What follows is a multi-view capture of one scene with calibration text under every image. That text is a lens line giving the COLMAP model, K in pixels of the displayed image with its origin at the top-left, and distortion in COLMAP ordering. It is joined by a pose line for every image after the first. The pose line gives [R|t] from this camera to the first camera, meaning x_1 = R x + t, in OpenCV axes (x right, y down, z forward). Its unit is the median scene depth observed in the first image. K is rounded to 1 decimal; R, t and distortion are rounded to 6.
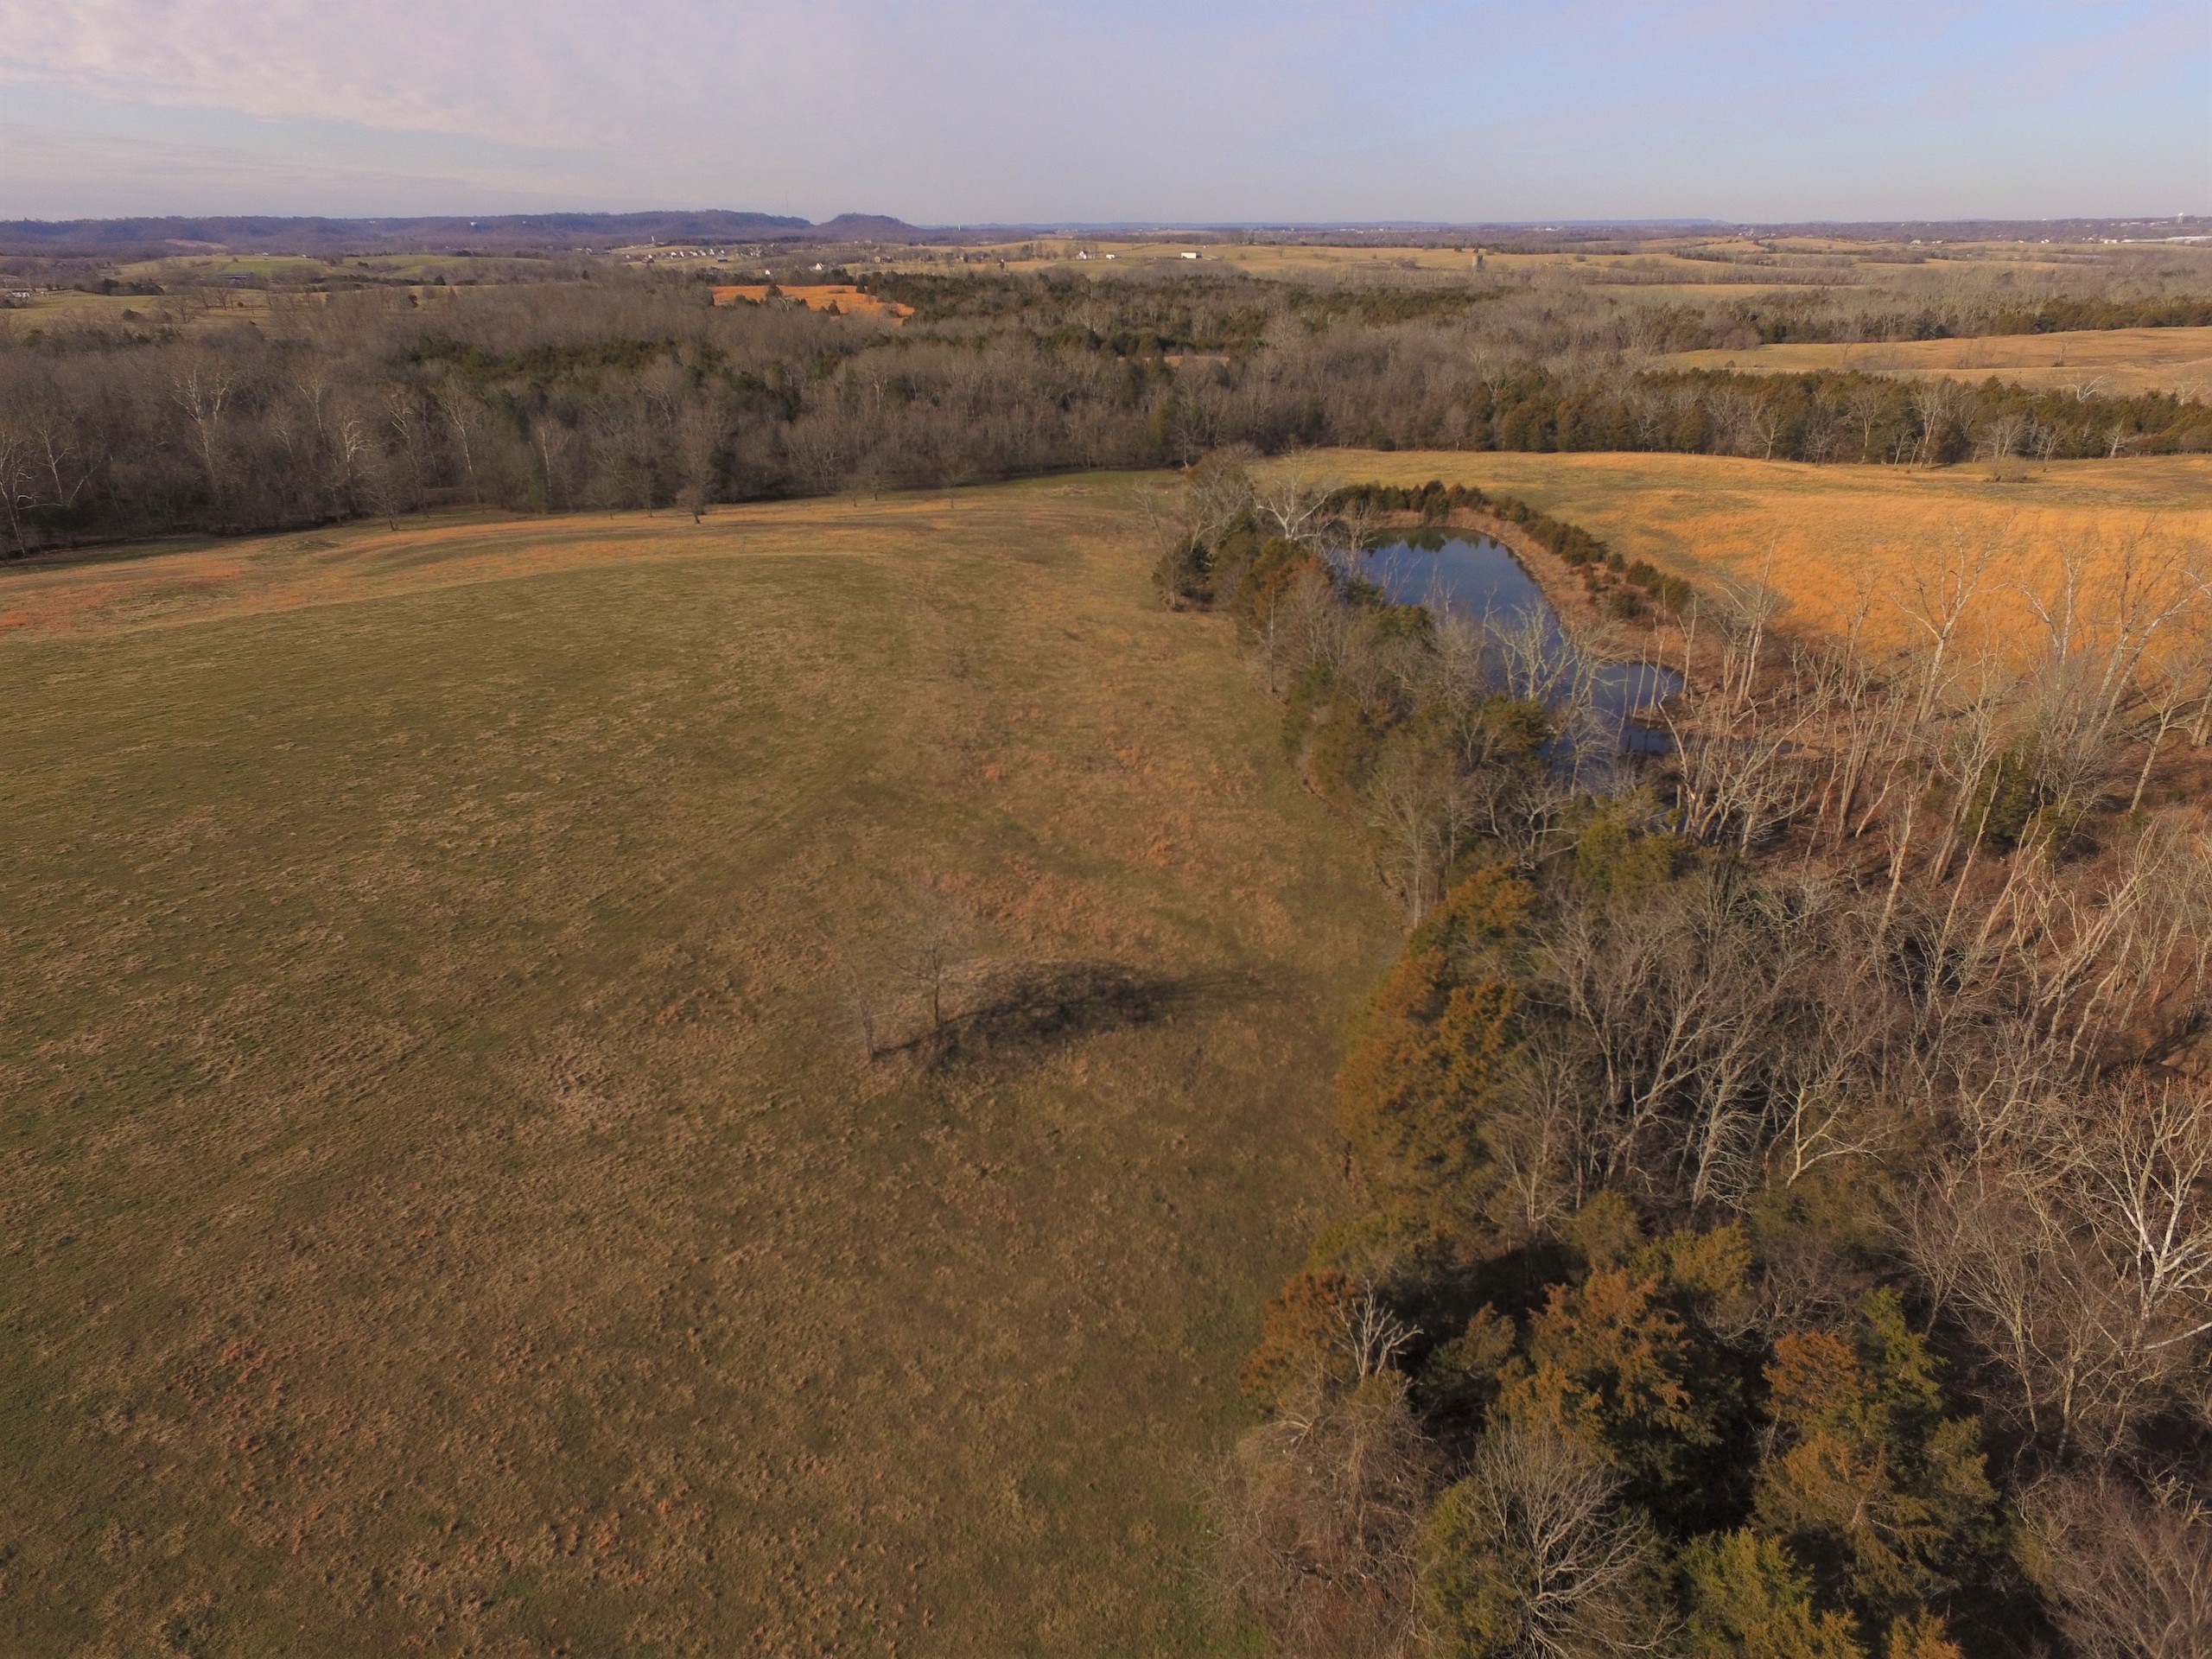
lens RADIAL K [[1306.8, 0, 1073.9], [0, 1306.8, 820.0], [0, 0, 1]] dist [-0.021572, 0.023823]
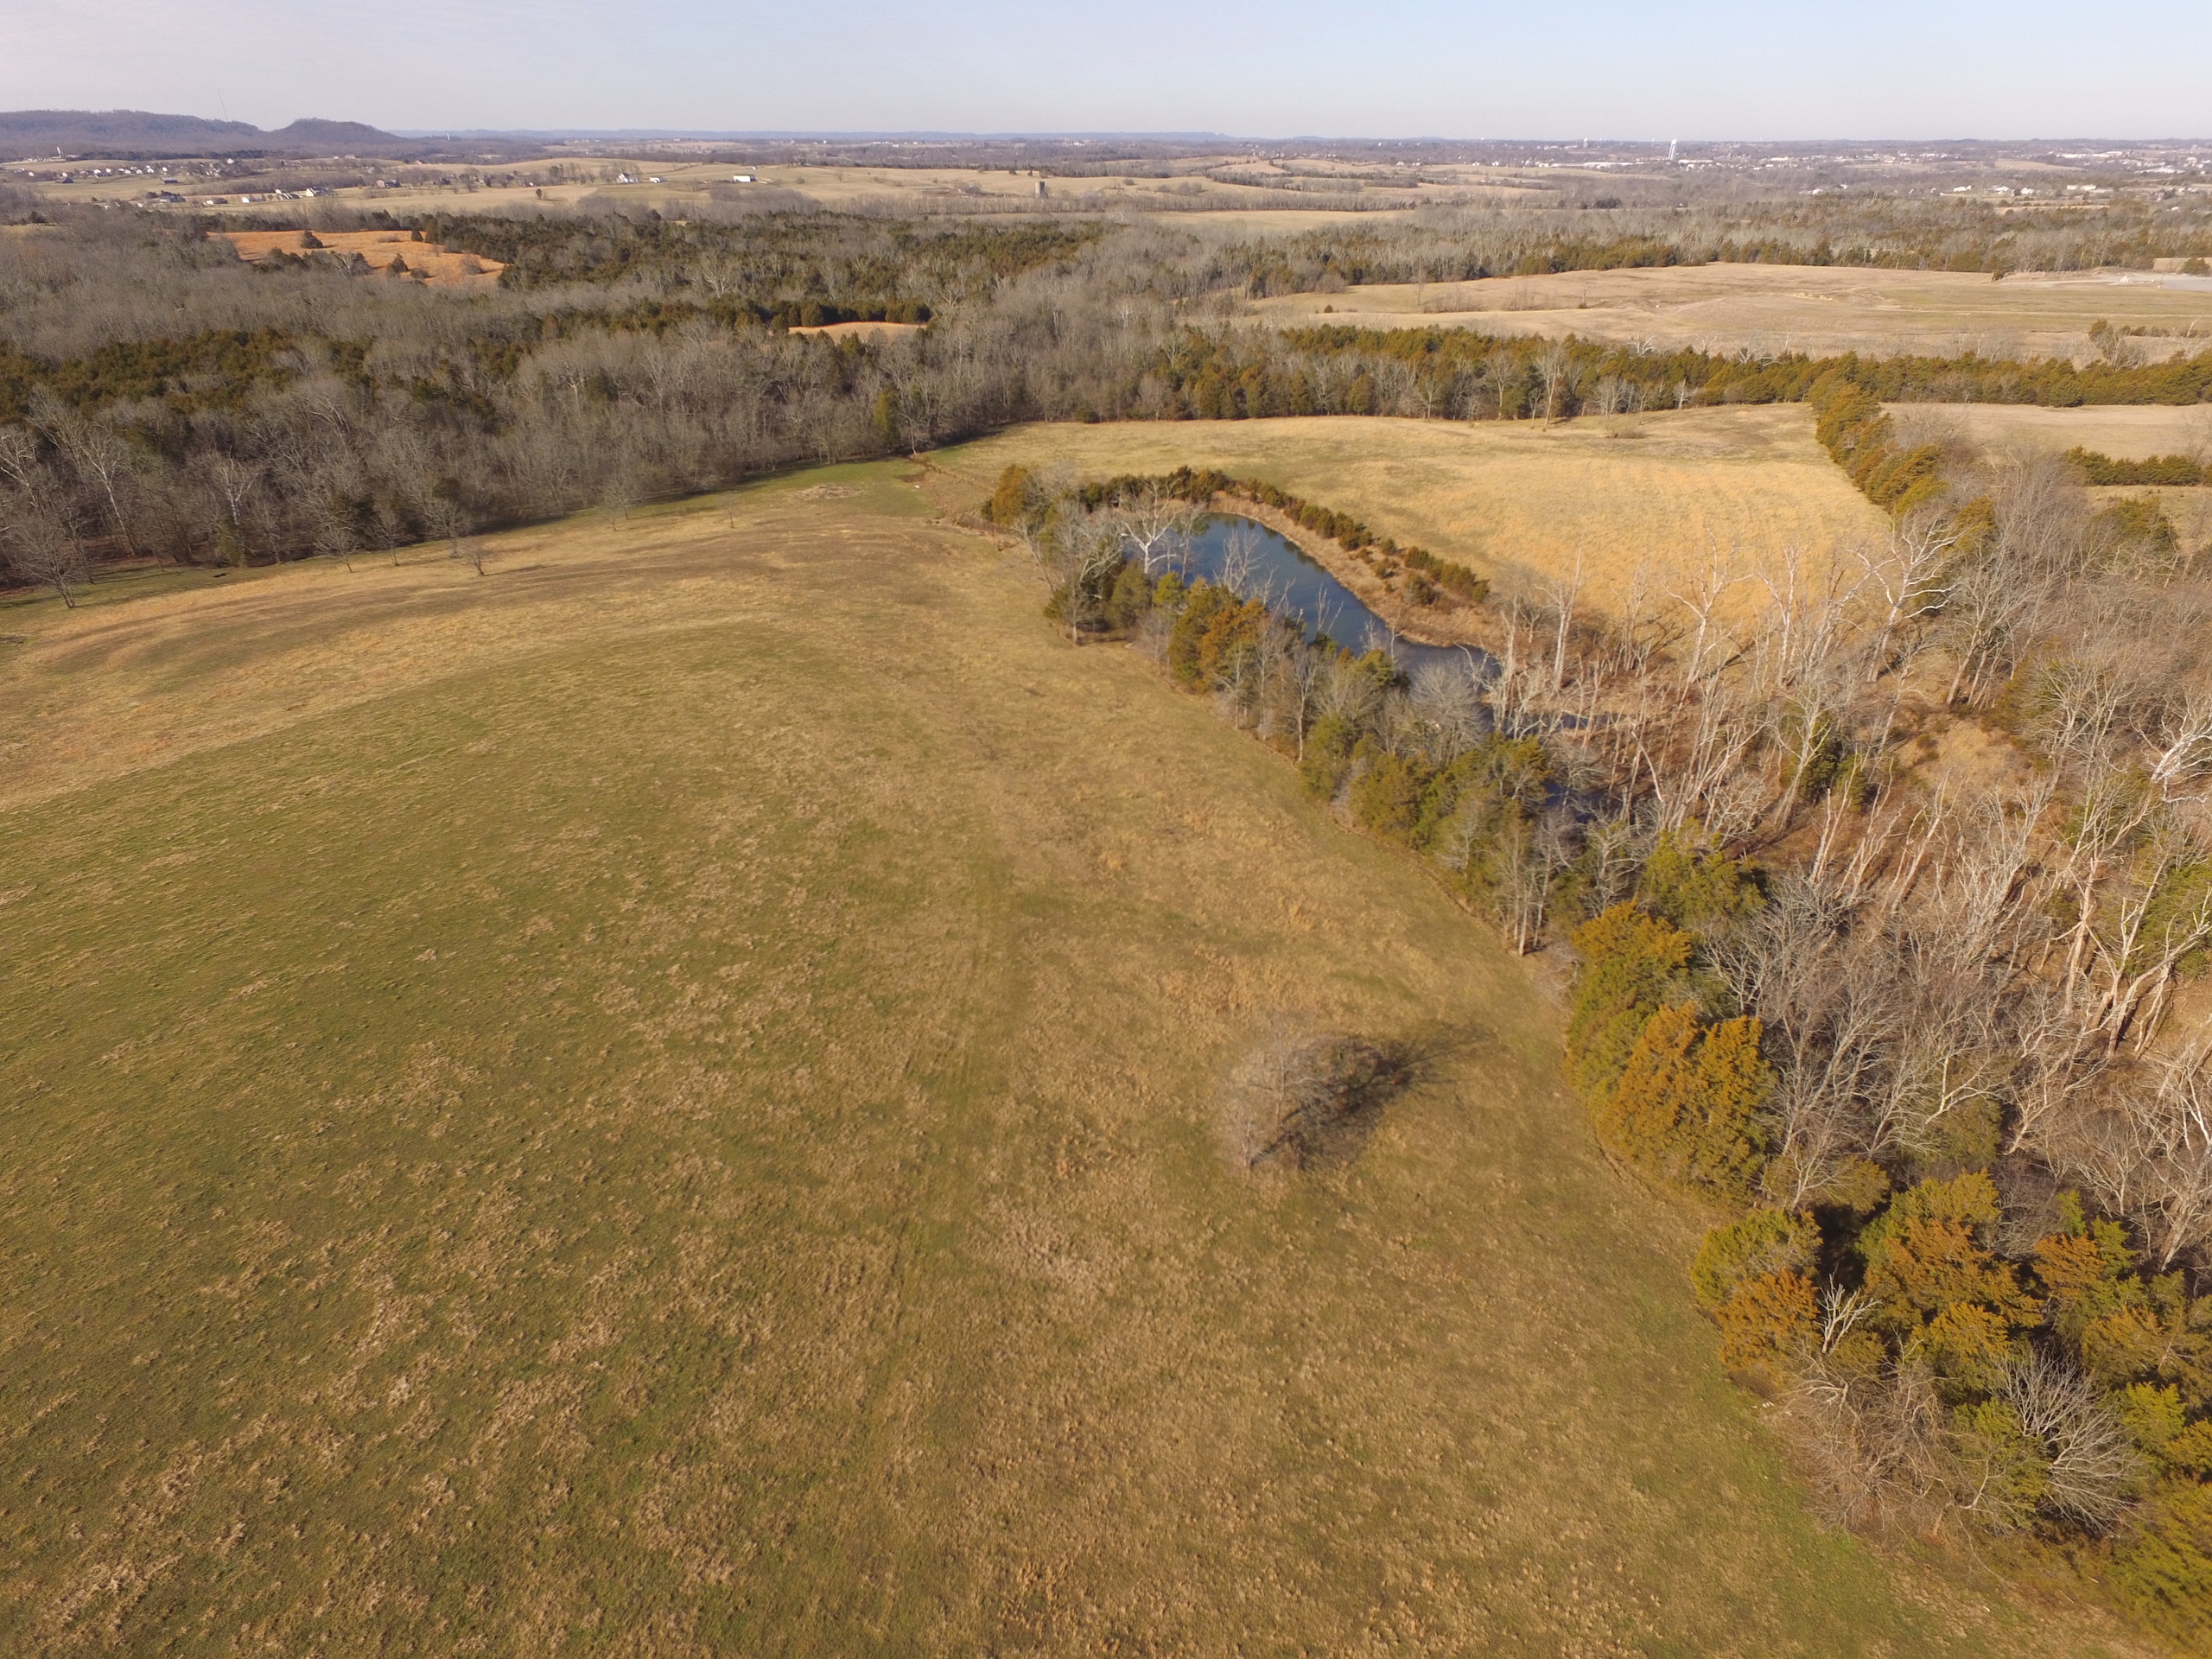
lens RADIAL K [[1302.5, 0, 1104.7], [0, 1302.5, 826.1], [0, 0, 1]] dist [-0.014616, 0.013526]
pose [[0.944041, -0.144183, 0.296645, -0.118964], [0.126897, 0.988936, 0.076830, -0.046297], [-0.304440, -0.034888, 0.951892, -0.011743]]
